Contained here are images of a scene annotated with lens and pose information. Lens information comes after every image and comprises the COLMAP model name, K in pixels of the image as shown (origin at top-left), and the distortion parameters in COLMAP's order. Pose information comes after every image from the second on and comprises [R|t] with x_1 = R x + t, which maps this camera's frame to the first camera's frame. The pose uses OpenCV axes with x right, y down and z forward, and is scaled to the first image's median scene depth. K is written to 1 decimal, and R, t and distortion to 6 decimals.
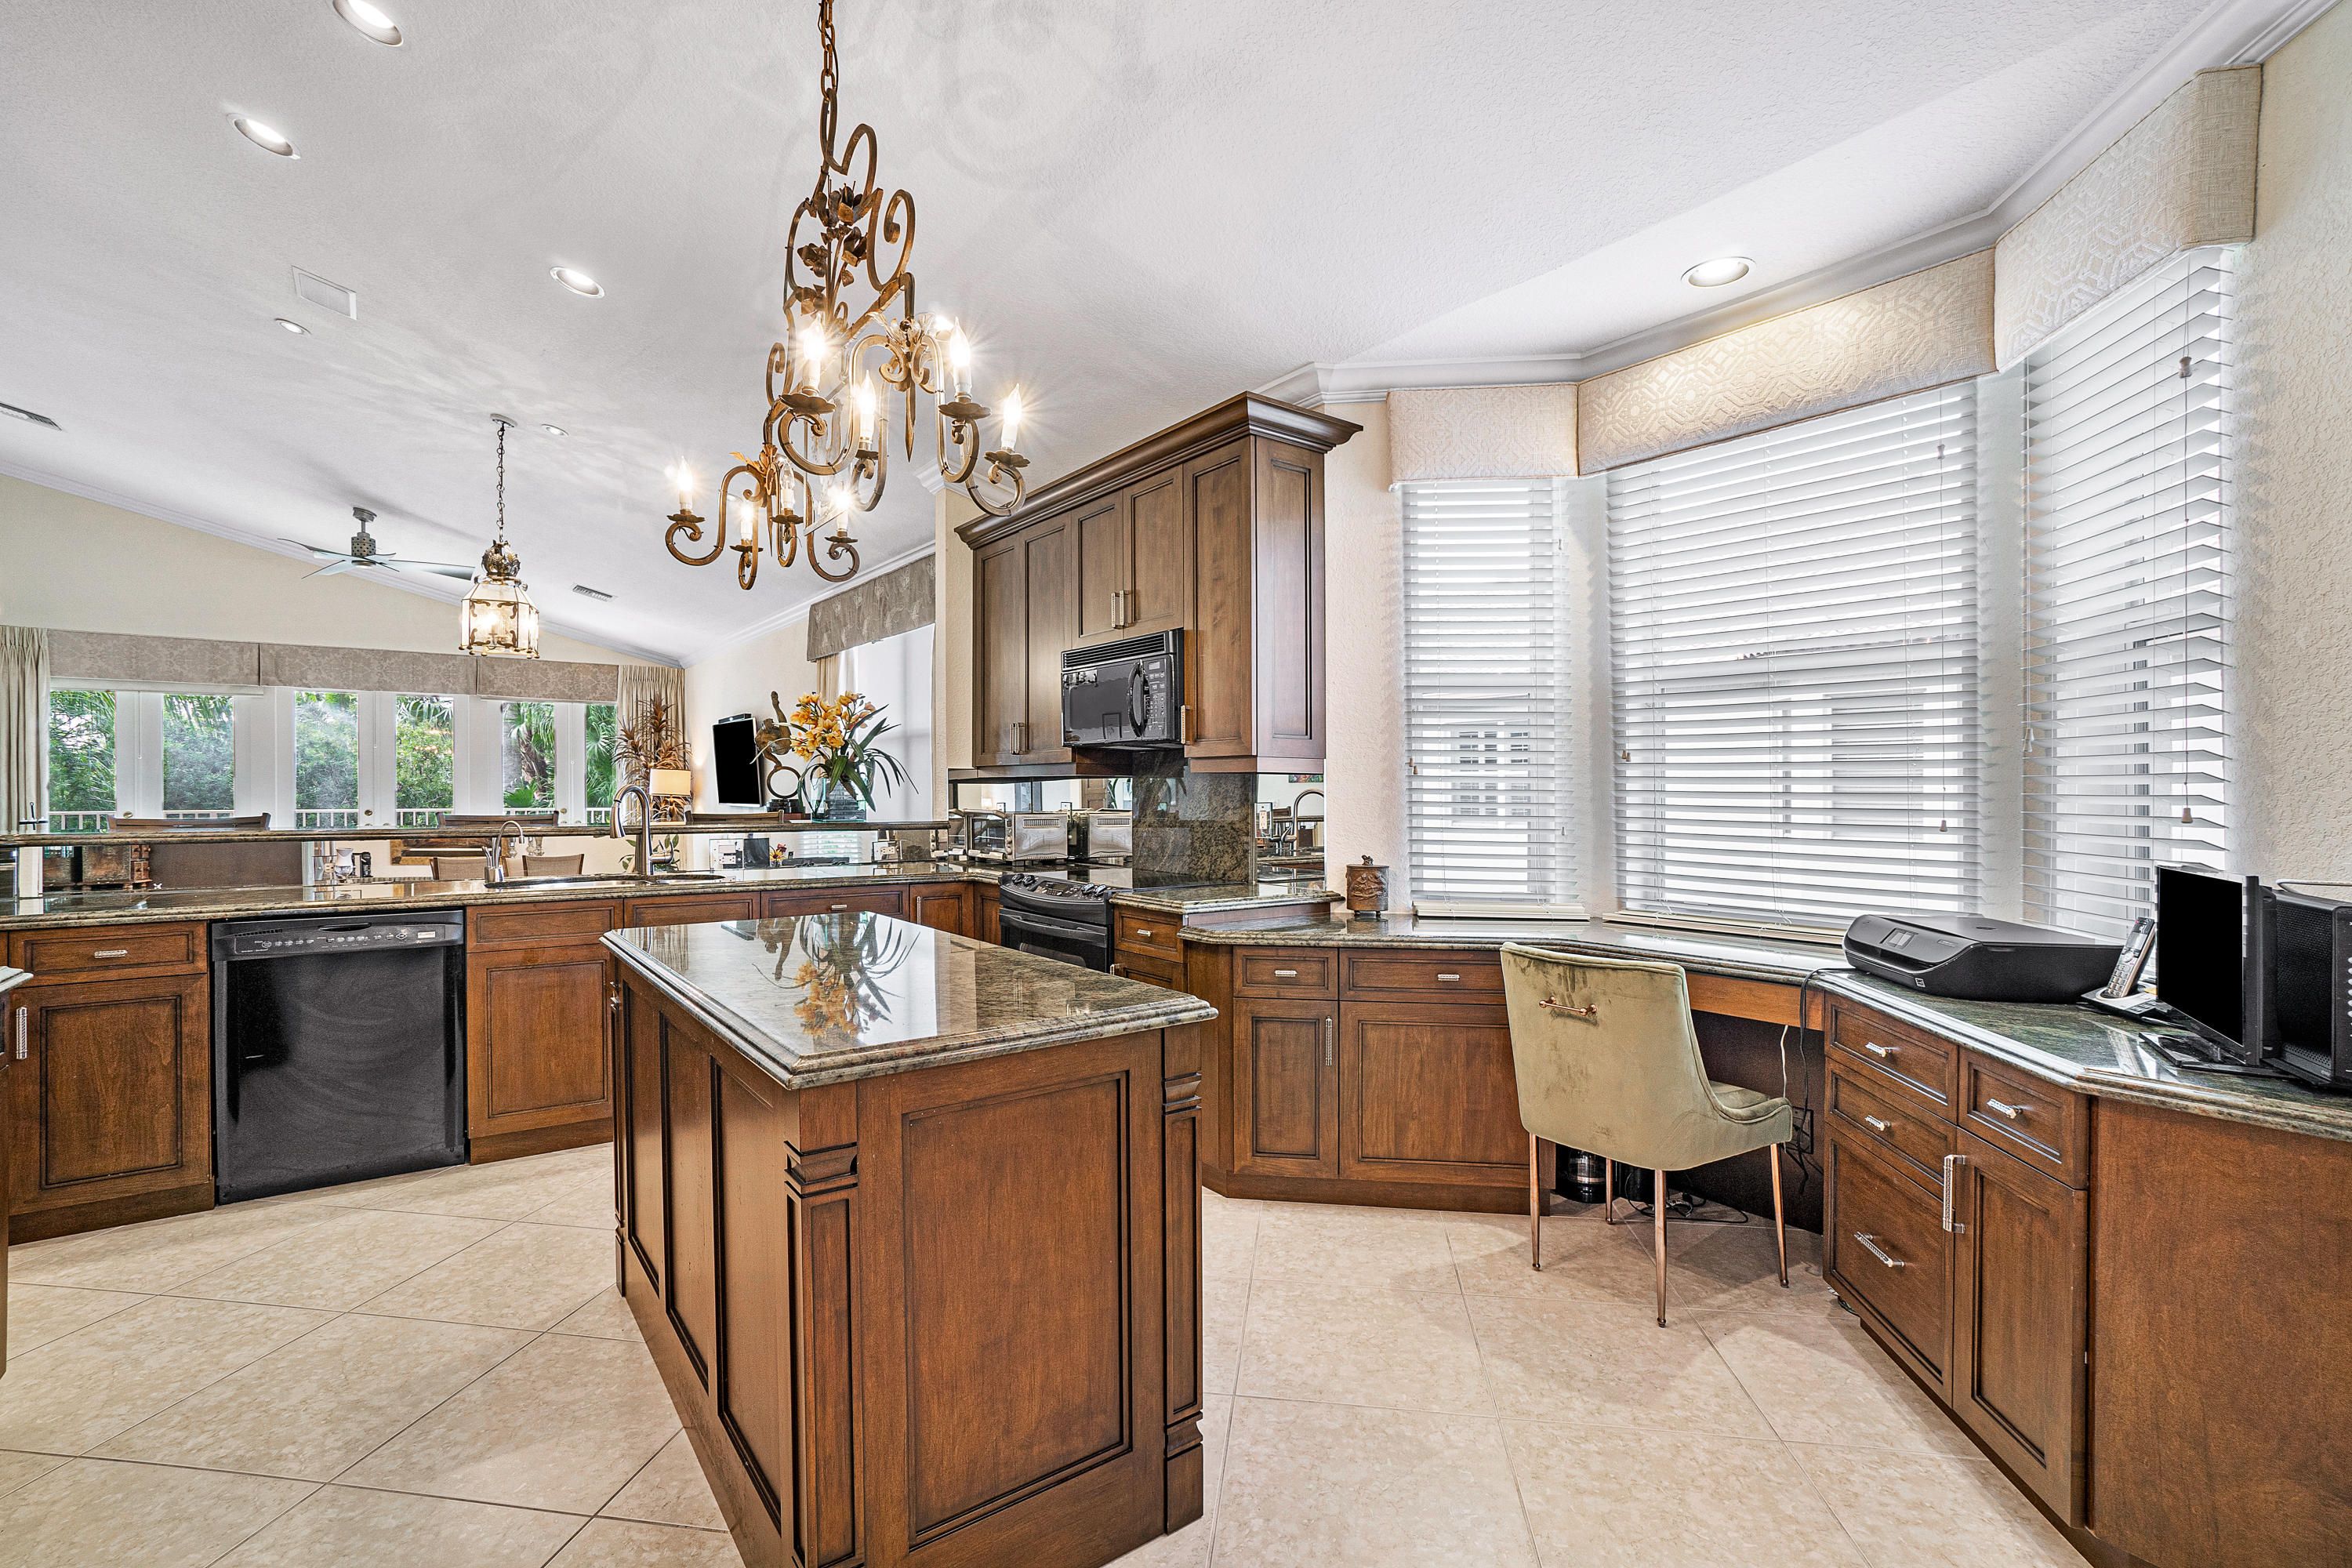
lens RADIAL K [[1024.4, 0, 1176.0], [0, 1024.4, 784.0], [0, 0, 1]] dist [-0.036769, 0.017619]
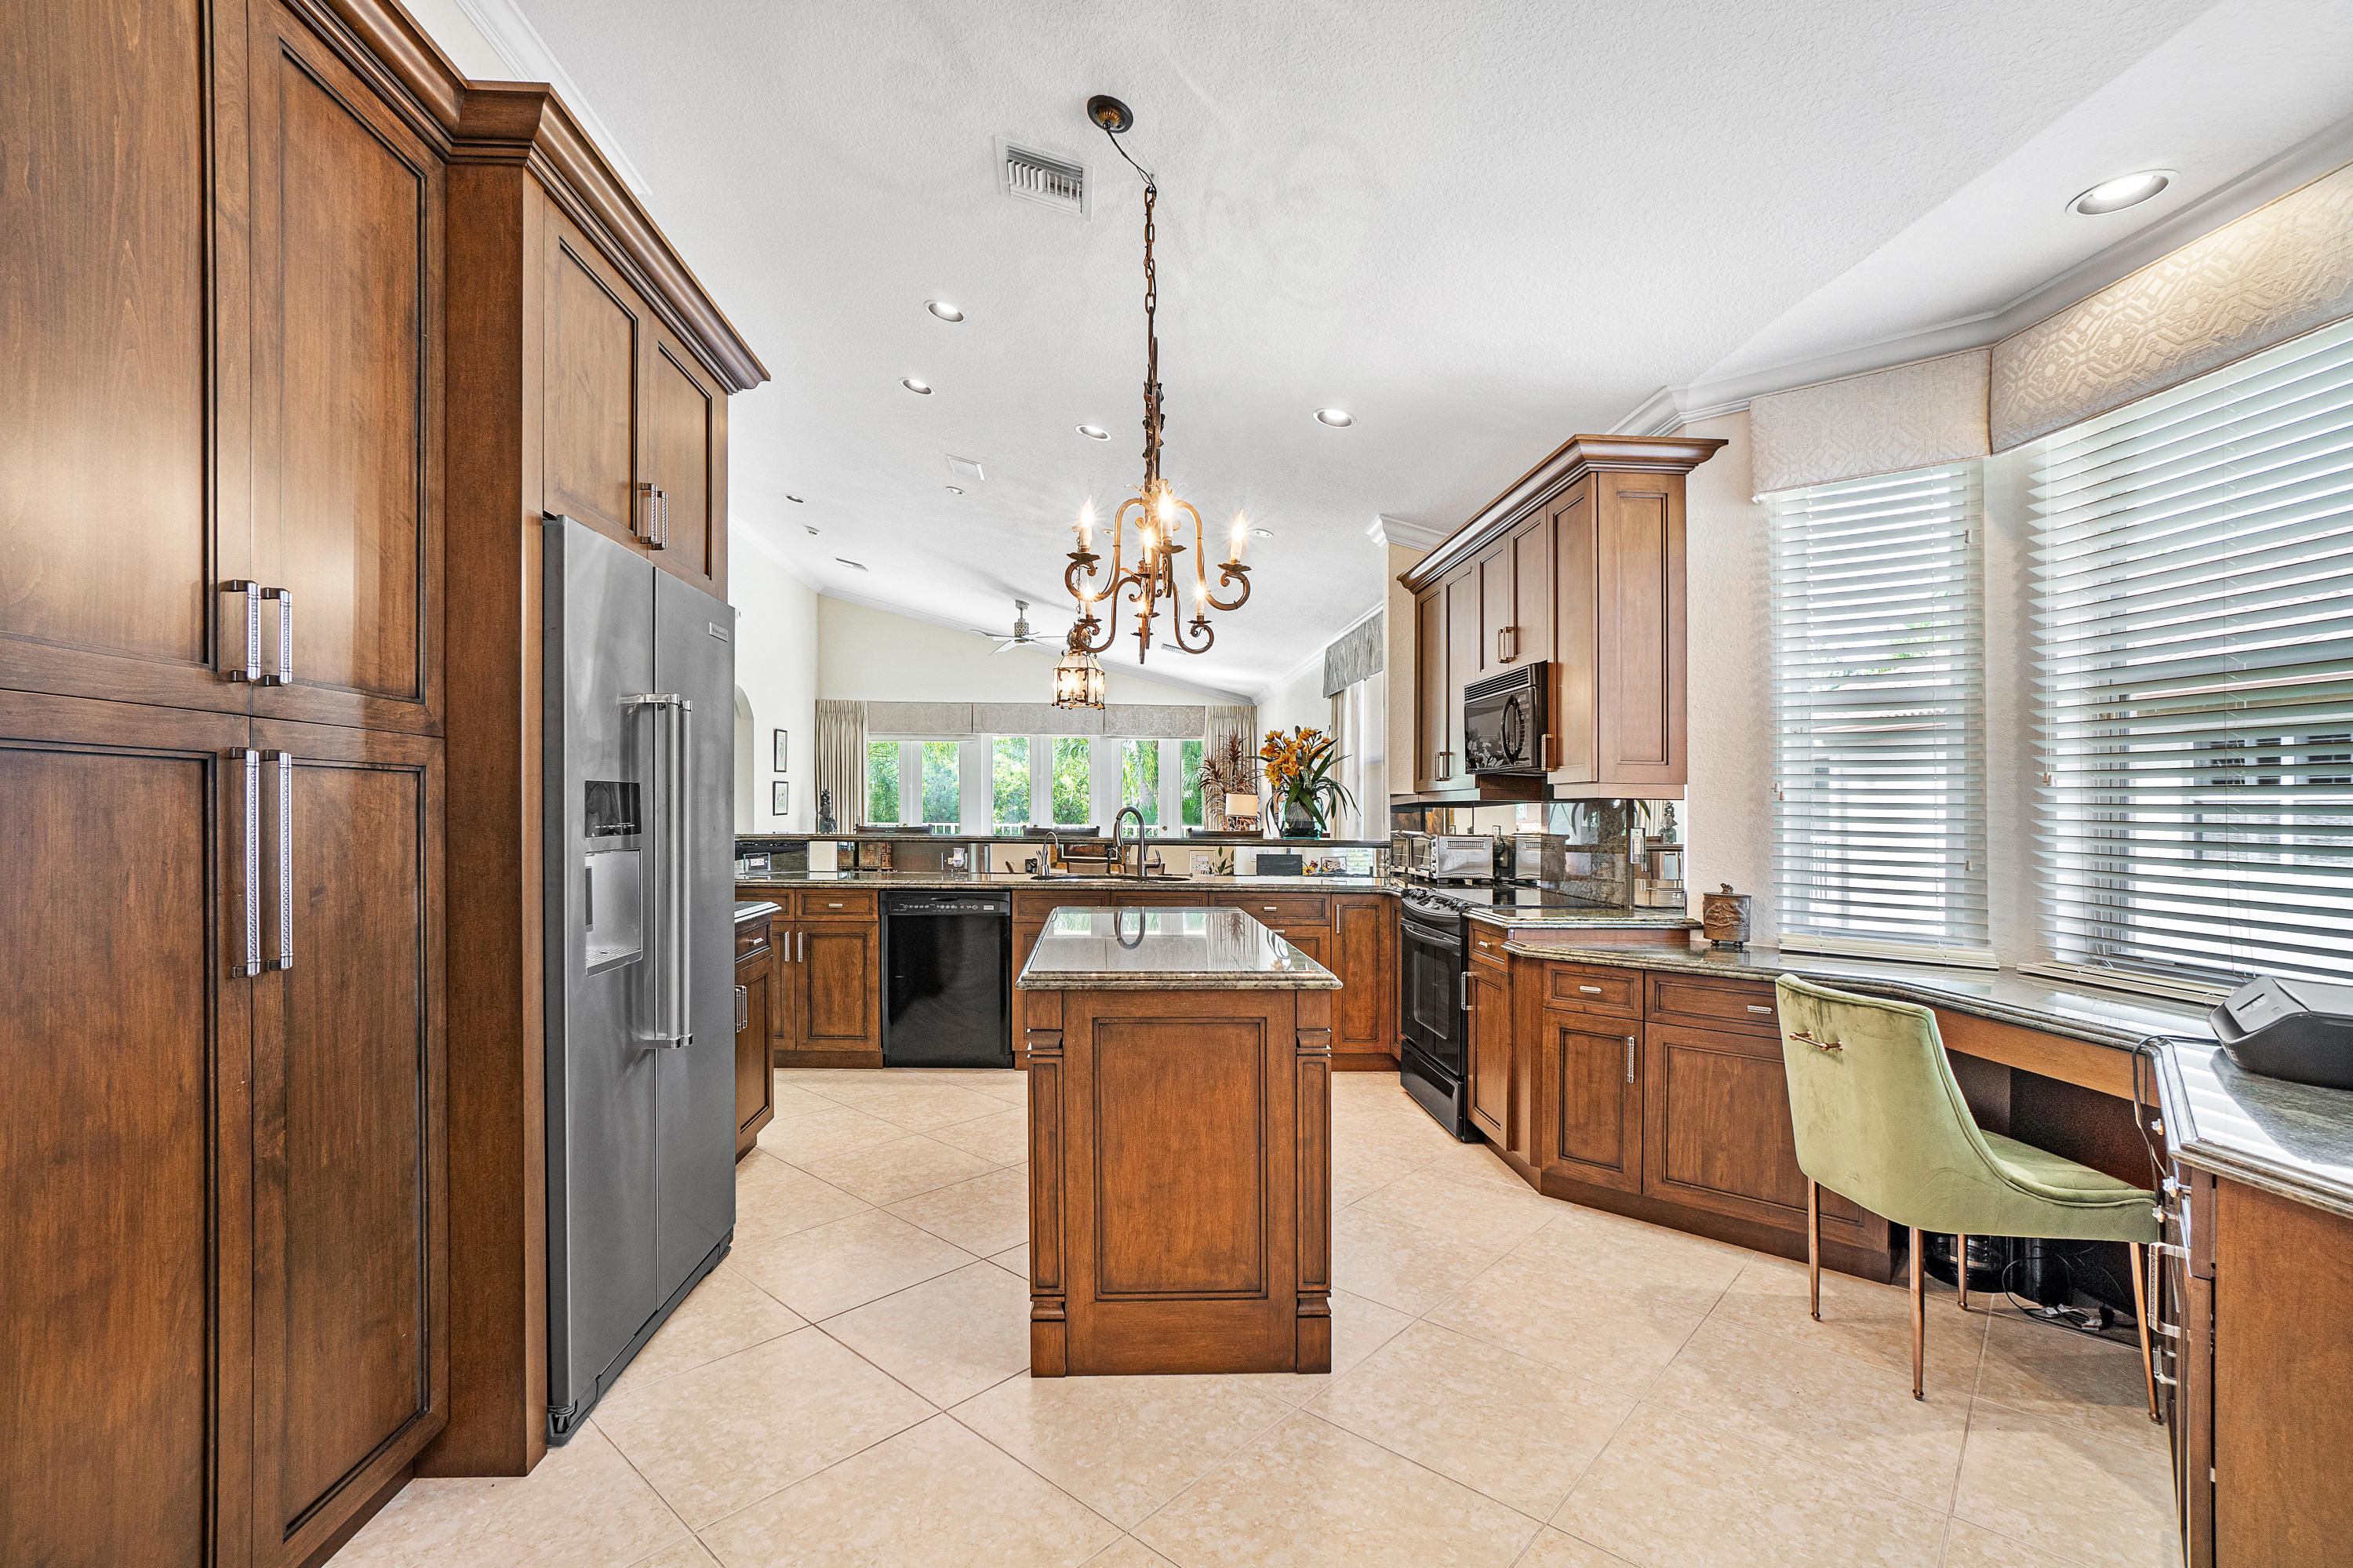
lens RADIAL K [[1040.7, 0, 1171.5], [0, 1040.7, 813.1], [0, 0, 1]] dist [-0.037223, 0.021439]
pose [[0.833264, 0.008301, -0.552813, 0.335489], [-0.005397, 0.999962, 0.006879, -0.000901], [0.552849, -0.002748, 0.833277, -0.123439]]
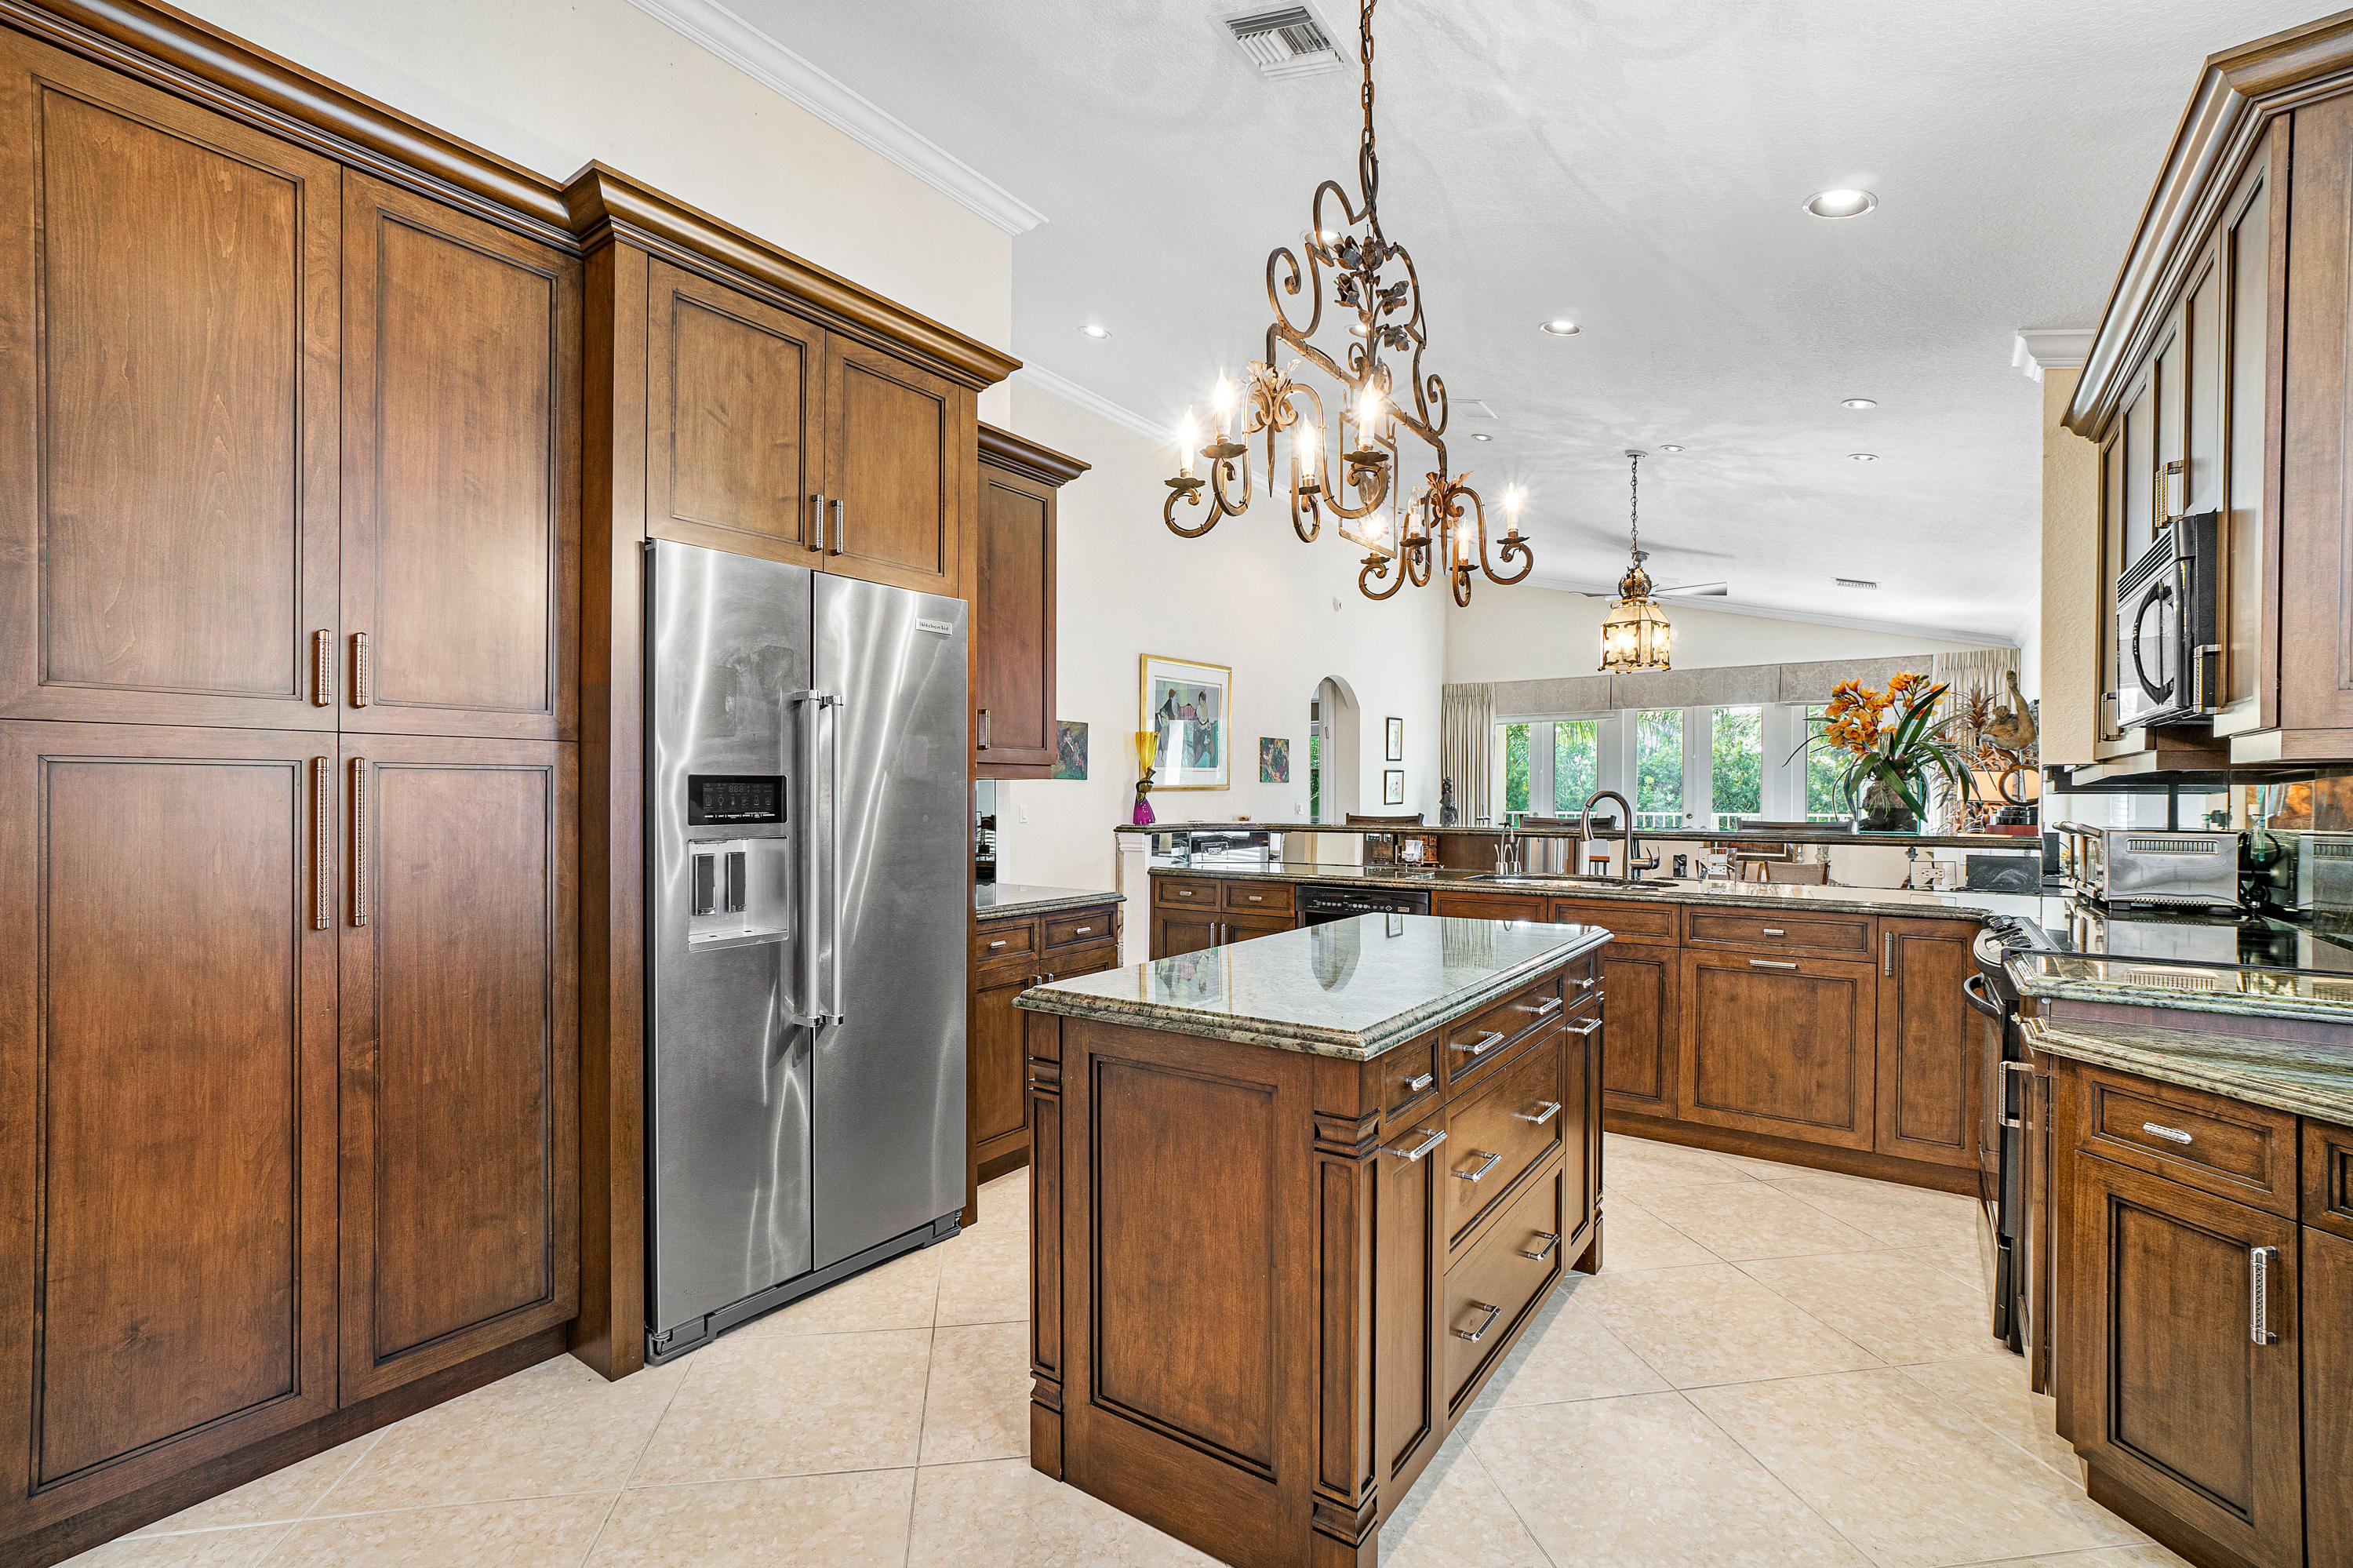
lens RADIAL K [[1063.5, 0, 1172.2], [0, 1063.5, 807.8], [0, 0, 1]] dist [-0.035750, 0.021669]
pose [[0.296772, 0.007984, -0.954915, 0.479891], [0.008468, 0.999904, 0.010991, 0.003248], [0.954911, -0.011348, 0.296676, 0.337499]]
